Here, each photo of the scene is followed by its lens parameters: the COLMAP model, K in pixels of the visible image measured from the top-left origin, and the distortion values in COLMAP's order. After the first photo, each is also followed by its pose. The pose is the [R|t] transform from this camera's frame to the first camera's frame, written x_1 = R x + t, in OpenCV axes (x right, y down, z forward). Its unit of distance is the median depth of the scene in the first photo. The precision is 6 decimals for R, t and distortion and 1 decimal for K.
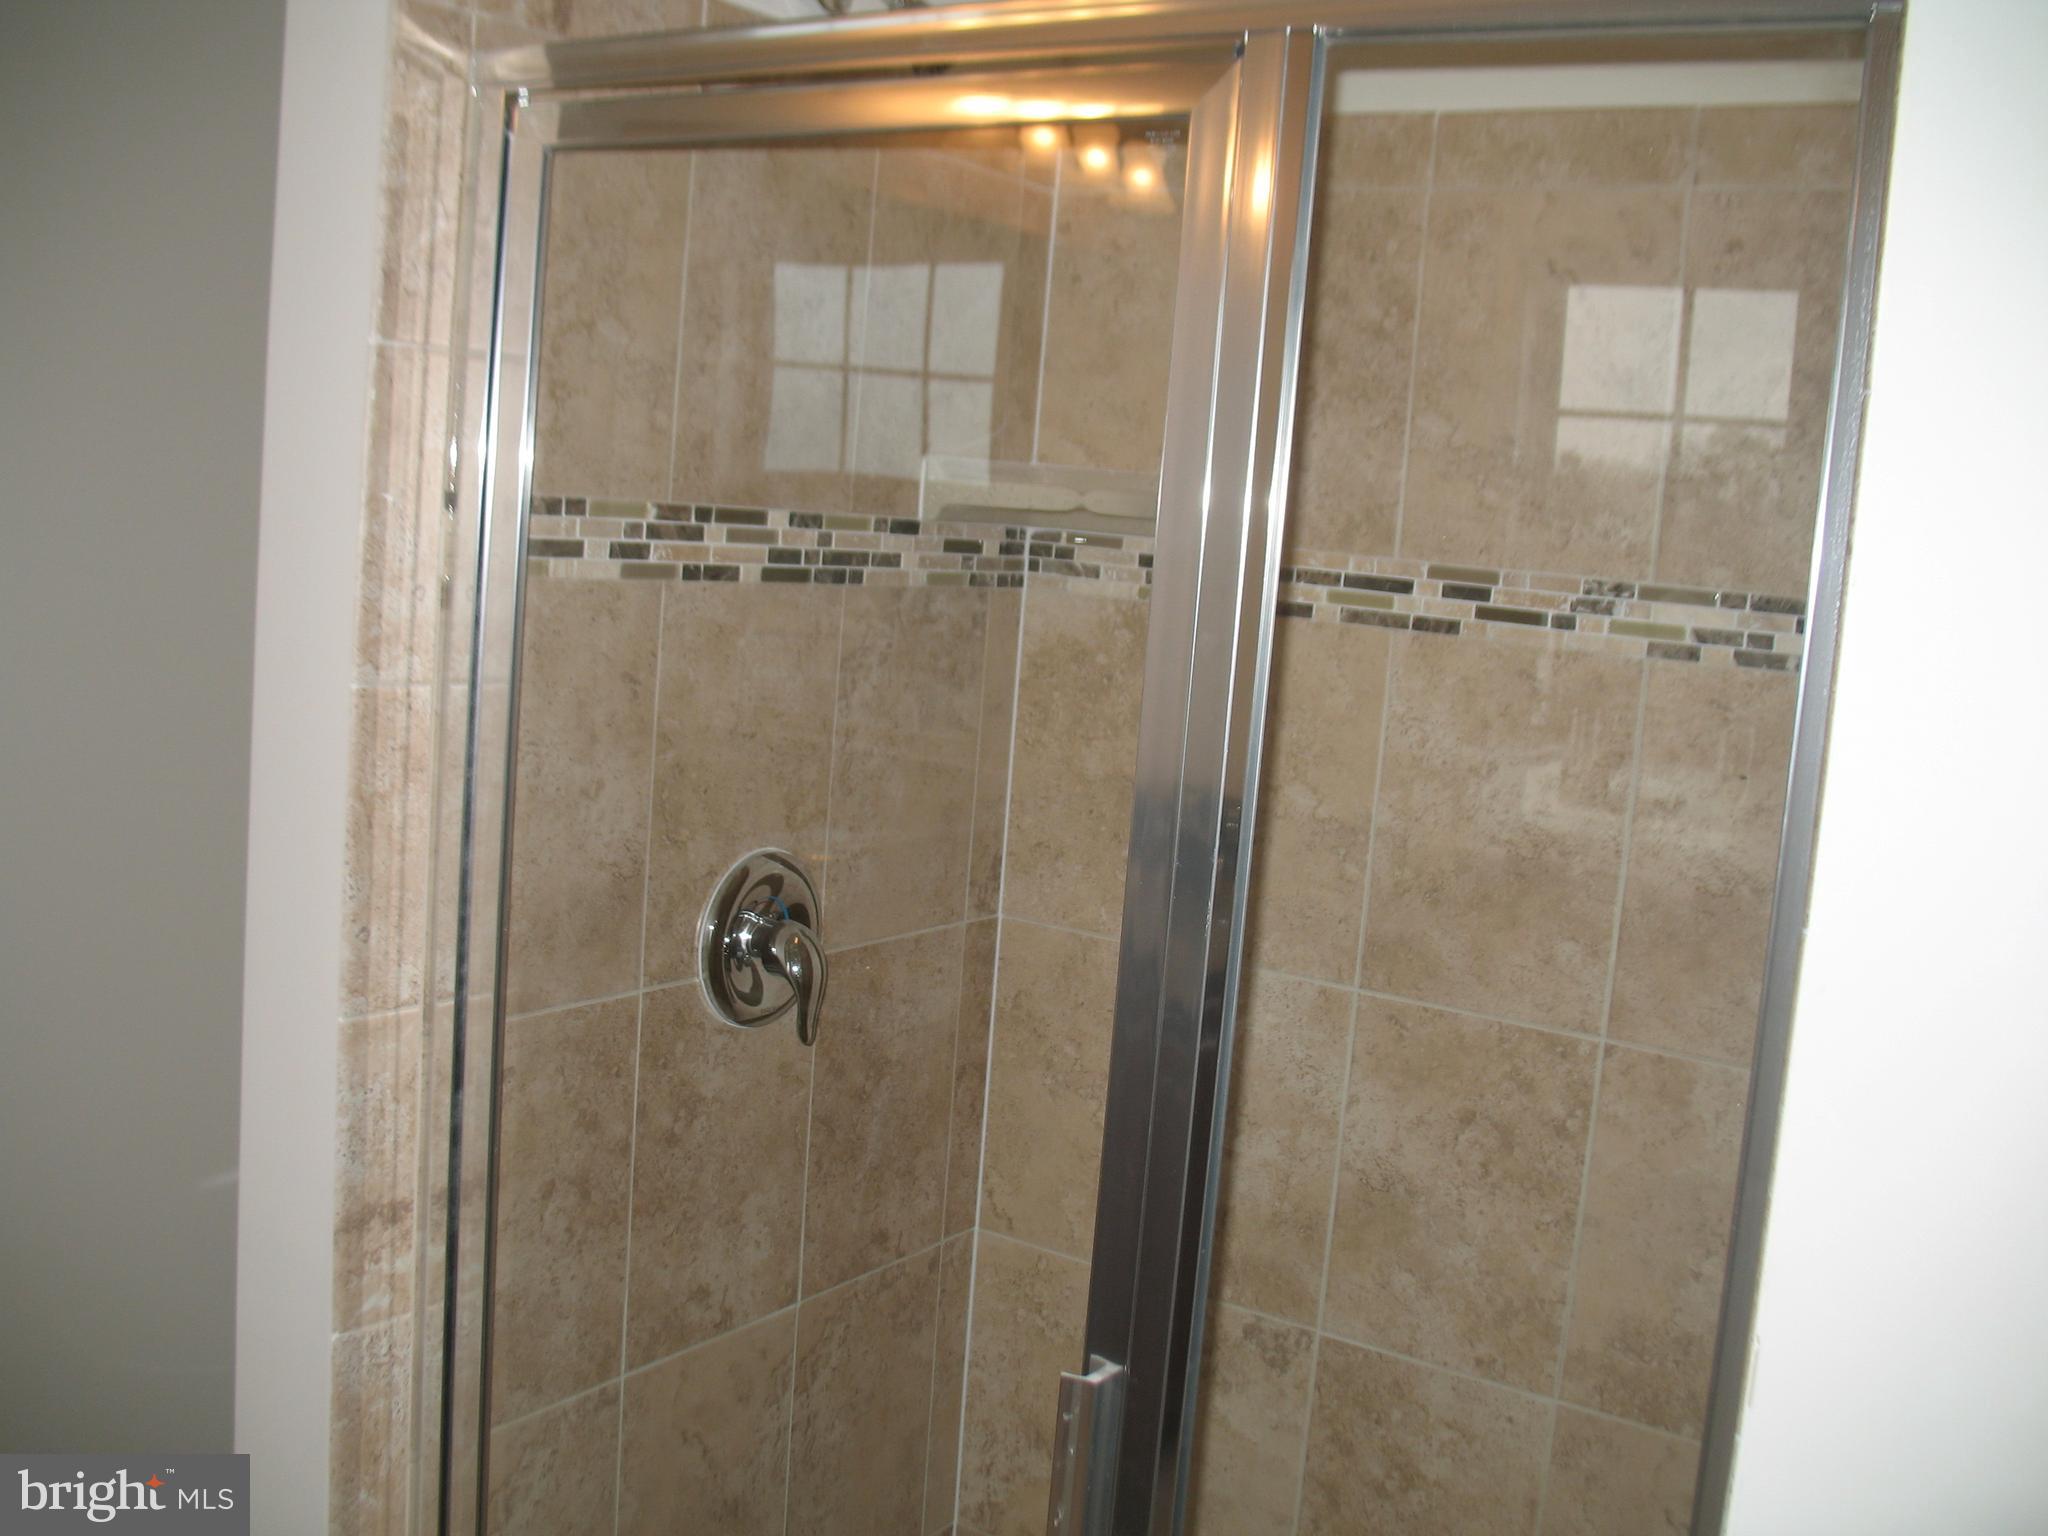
lens RADIAL K [[2087.1, 0, 1024.0], [0, 2087.1, 768.0], [0, 0, 1]] dist [-0.174959, 0.164486]
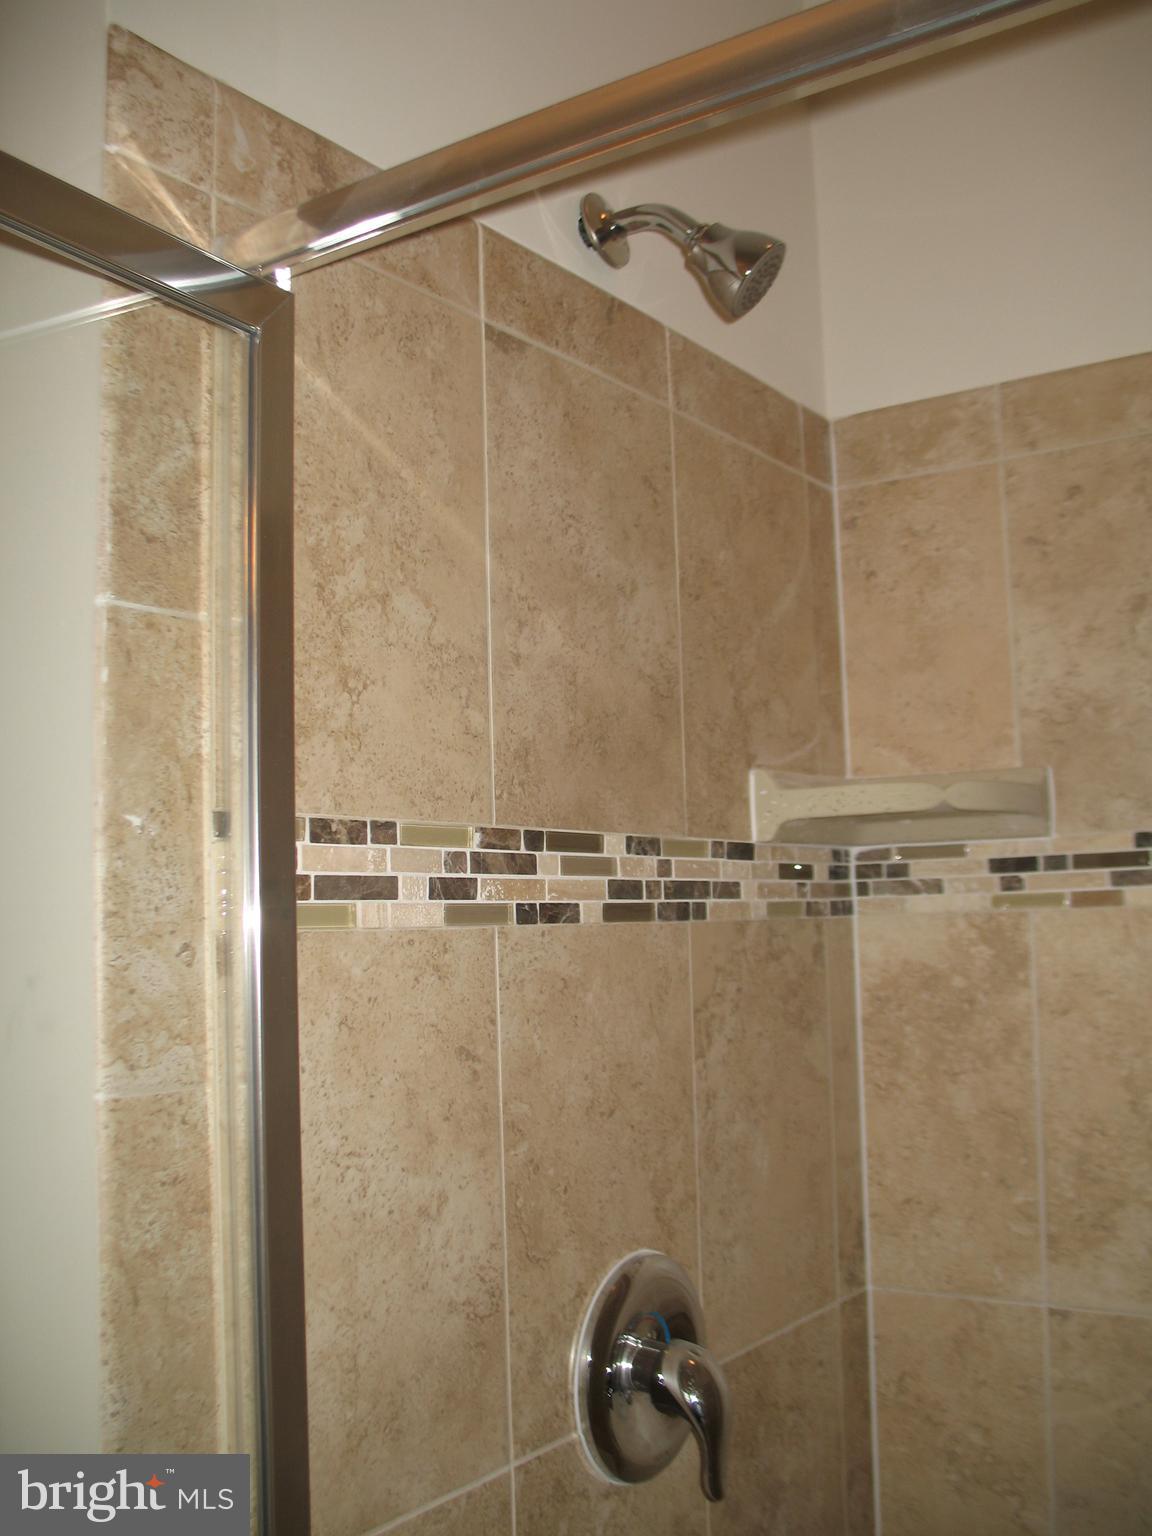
lens RADIAL K [[1565.3, 0, 576.0], [0, 1565.3, 768.0], [0, 0, 1]] dist [-0.174959, 0.164486]
pose [[0.993538, -0.111207, -0.022681, -0.113247], [0.103399, 0.969293, -0.223115, -0.012152], [0.046797, 0.219328, 0.974528, 0.378762]]
